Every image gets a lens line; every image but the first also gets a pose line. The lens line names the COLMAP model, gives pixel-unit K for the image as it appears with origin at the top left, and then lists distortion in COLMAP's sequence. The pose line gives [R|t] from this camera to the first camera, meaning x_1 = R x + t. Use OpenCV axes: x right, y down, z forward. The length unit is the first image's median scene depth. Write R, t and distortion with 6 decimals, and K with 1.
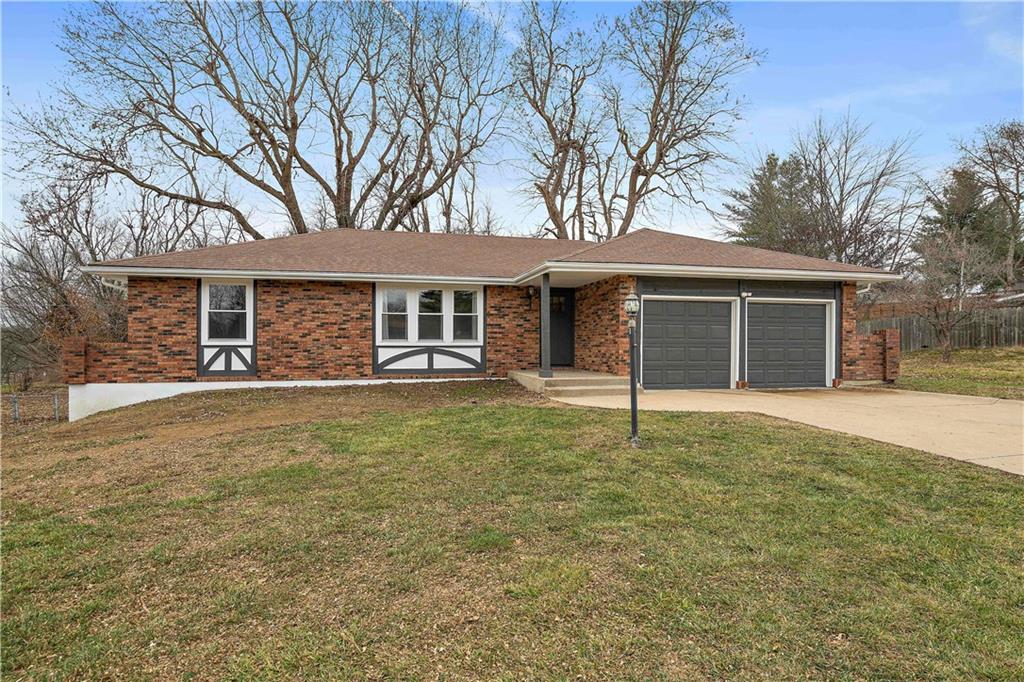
lens RADIAL K [[524.2, 0, 468.7], [0, 524.2, 352.2], [0, 0, 1]] dist [-0.001131, 0.000618]
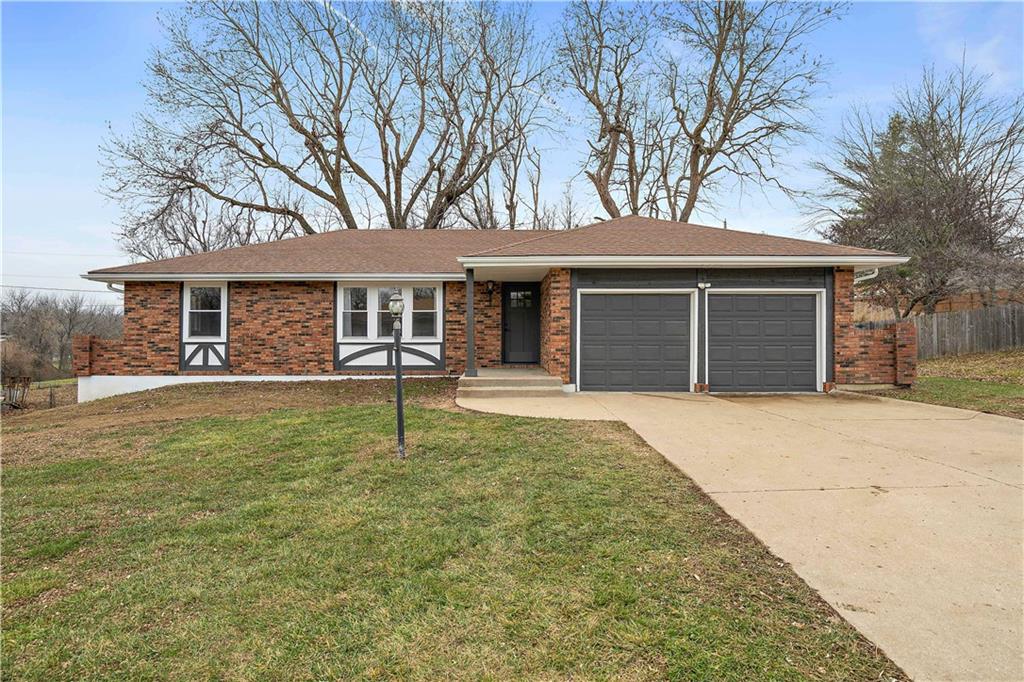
lens RADIAL K [[524.2, 0, 510.5], [0, 524.2, 335.4], [0, 0, 1]] dist [-0.001131, 0.000618]
pose [[0.977033, -0.001904, -0.213079, 0.363681], [-0.001116, 0.999901, -0.014051, -0.011782], [0.213085, 0.013966, 0.976934, 0.062608]]
